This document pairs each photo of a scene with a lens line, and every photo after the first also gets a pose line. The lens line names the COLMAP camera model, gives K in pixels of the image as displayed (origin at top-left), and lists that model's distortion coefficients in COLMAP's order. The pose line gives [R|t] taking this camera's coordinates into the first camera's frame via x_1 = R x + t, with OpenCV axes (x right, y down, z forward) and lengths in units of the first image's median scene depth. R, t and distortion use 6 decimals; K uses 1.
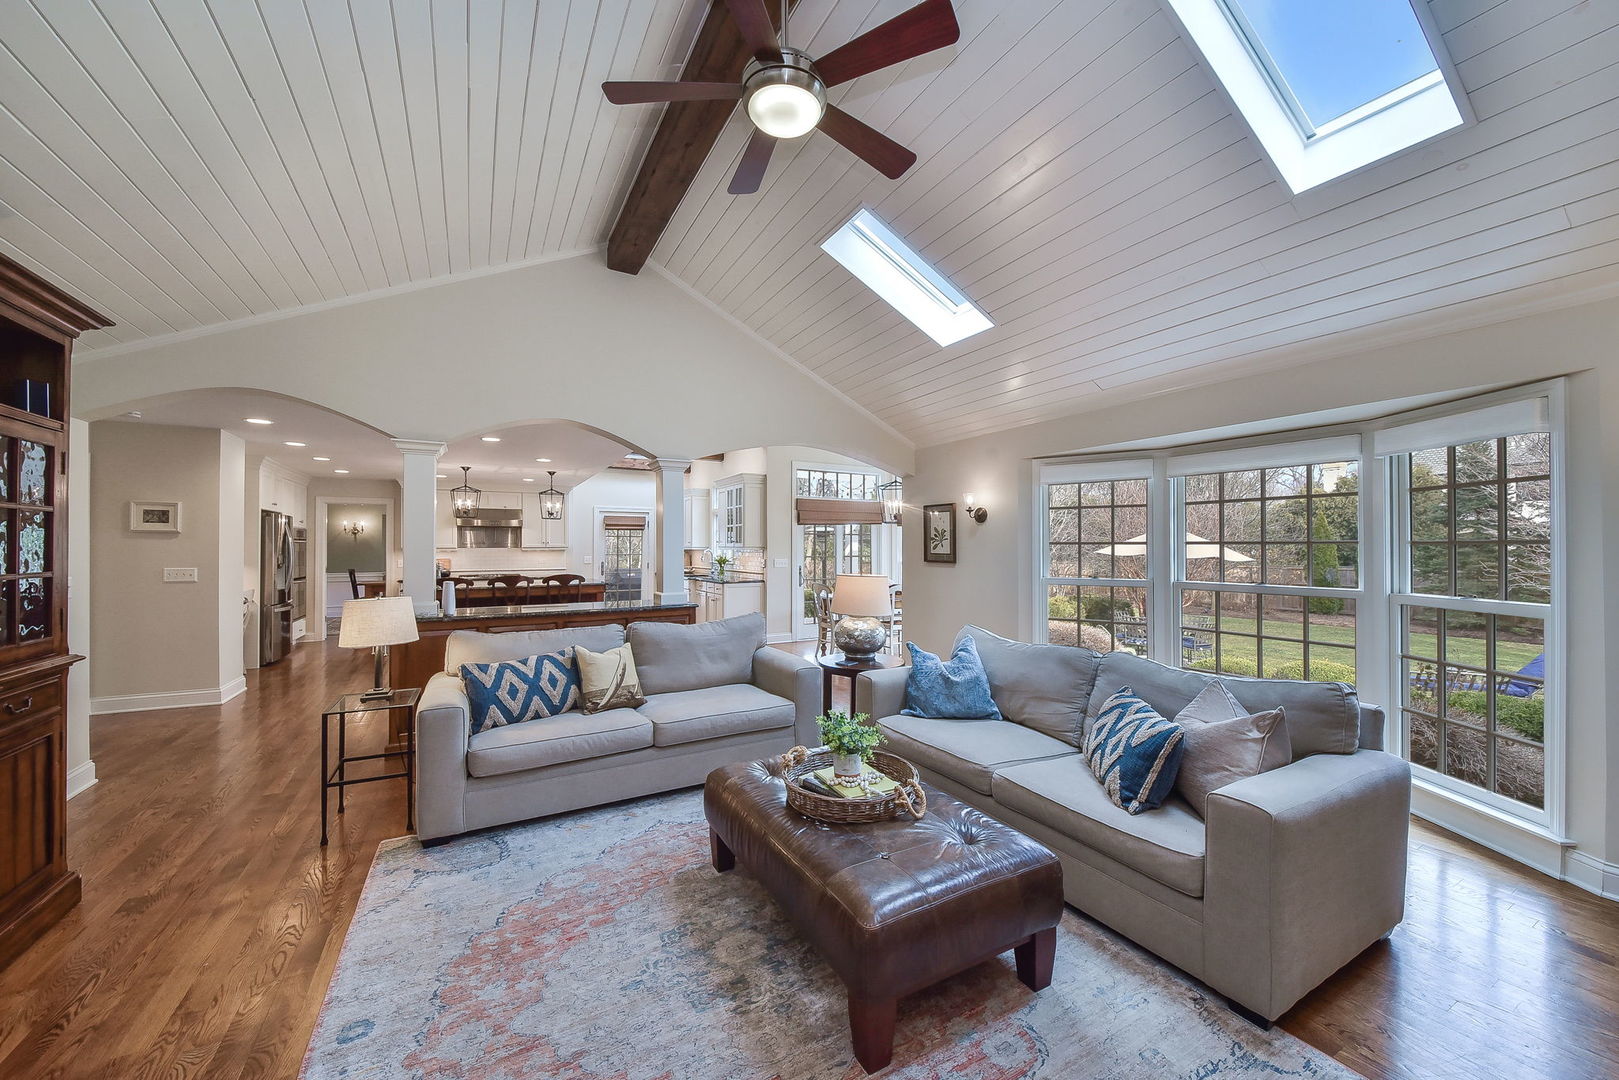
lens RADIAL K [[601.8, 0, 812.0], [0, 601.8, 538.7], [0, 0, 1]] dist [-0.012091, -0.000156]
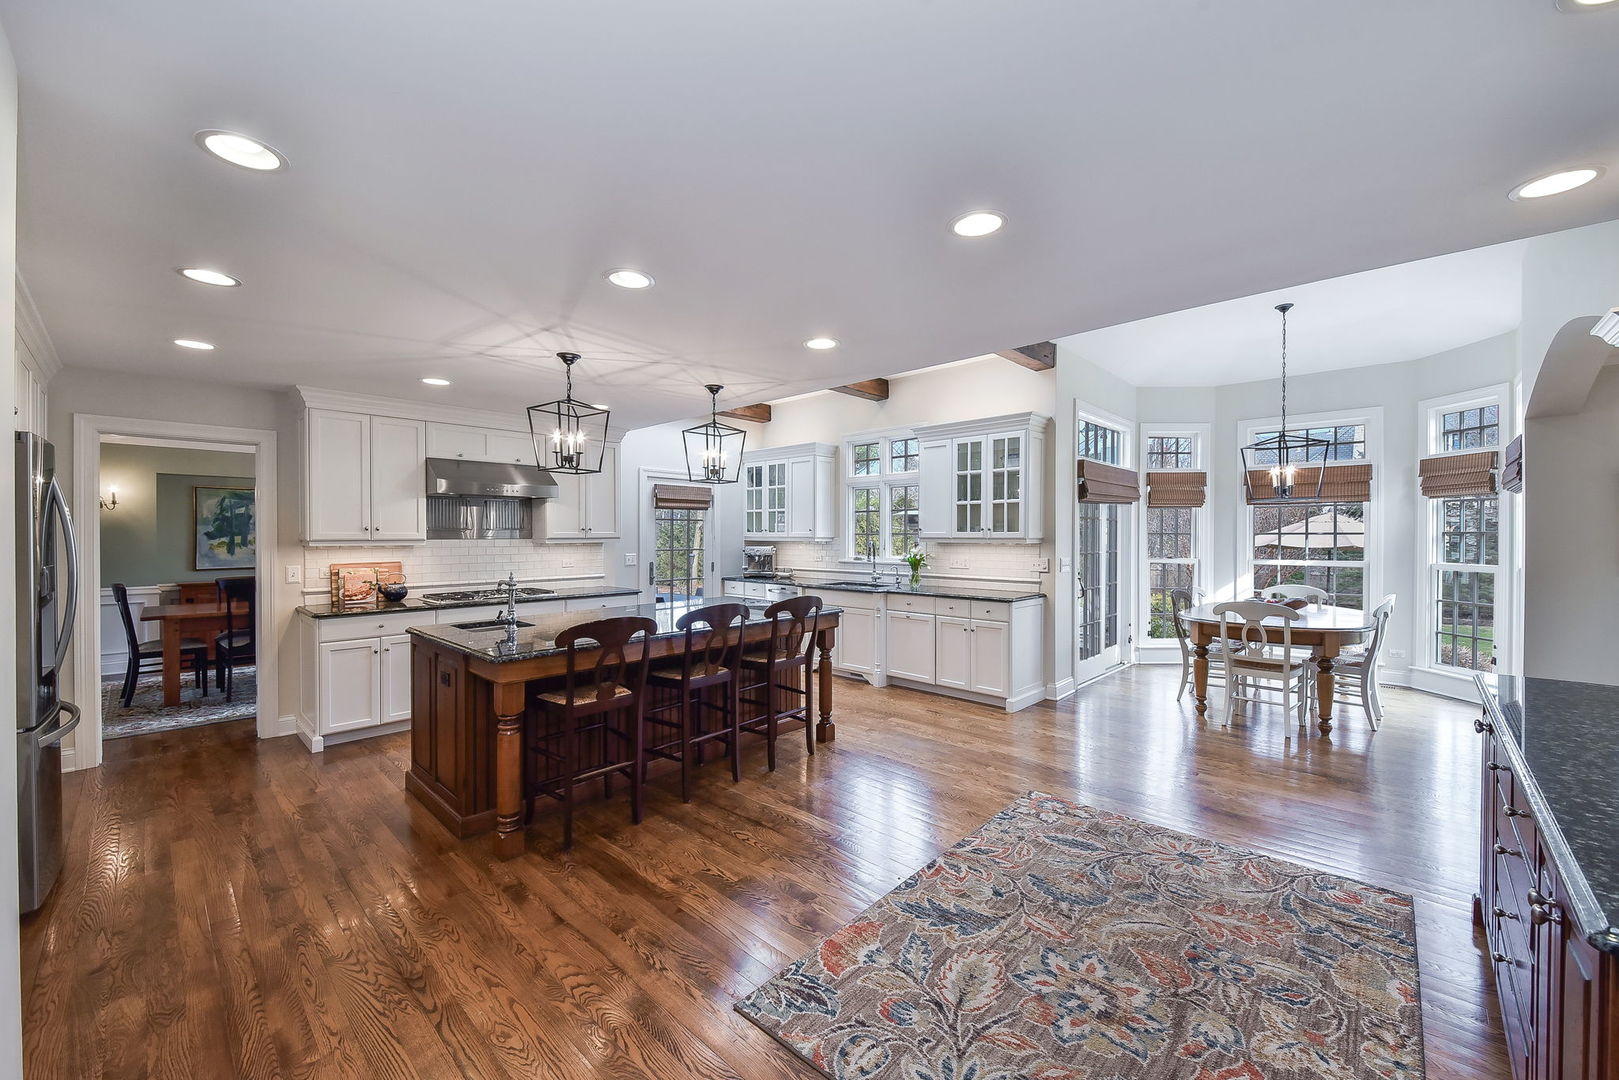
lens RADIAL K [[635.0, 0, 794.0], [0, 635.0, 539.1], [0, 0, 1]] dist [0.000722, -0.000491]
pose [[0.962575, 0.002460, 0.271006, -0.435423], [-0.007592, 0.999811, 0.017888, 0.004024], [-0.270911, -0.019276, 0.962411, 0.407810]]
